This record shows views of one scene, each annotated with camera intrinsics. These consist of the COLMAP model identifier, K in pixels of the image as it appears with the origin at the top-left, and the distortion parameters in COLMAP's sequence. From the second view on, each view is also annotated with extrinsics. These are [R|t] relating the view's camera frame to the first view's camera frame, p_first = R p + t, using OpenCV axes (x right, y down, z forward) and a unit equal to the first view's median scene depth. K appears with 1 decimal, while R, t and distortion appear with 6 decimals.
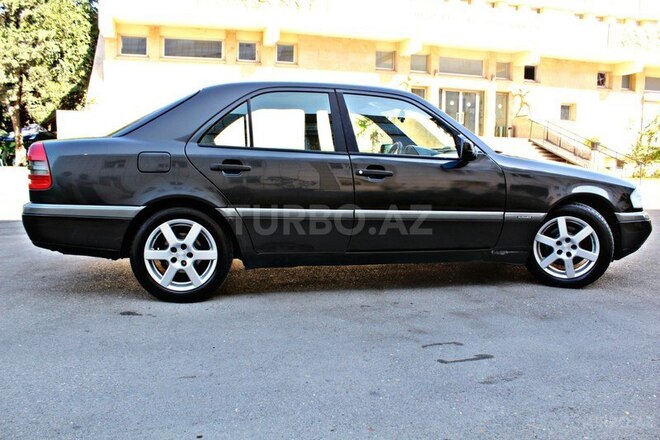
lens RADIAL K [[539.8, 0, 330.0], [0, 539.8, 220.0], [0, 0, 1]] dist [-0.040875, 0.007474]
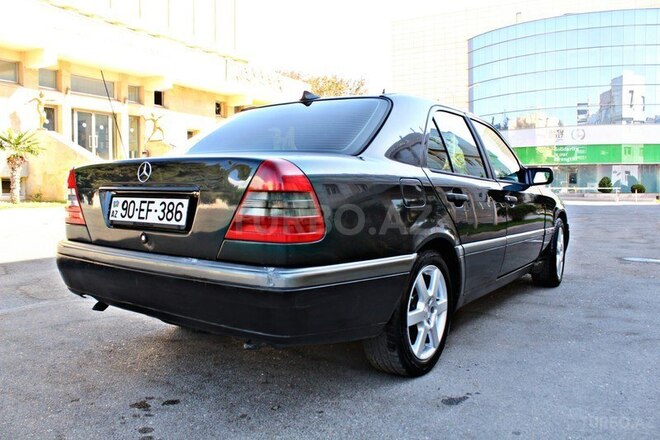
lens RADIAL K [[539.8, 0, 330.0], [0, 539.8, 220.0], [0, 0, 1]] dist [-0.040875, 0.007474]
pose [[0.733982, -0.069858, 0.675566, -0.100707], [0.100056, 0.994965, -0.005822, -0.008458], [-0.671758, 0.071868, 0.737276, 0.057873]]
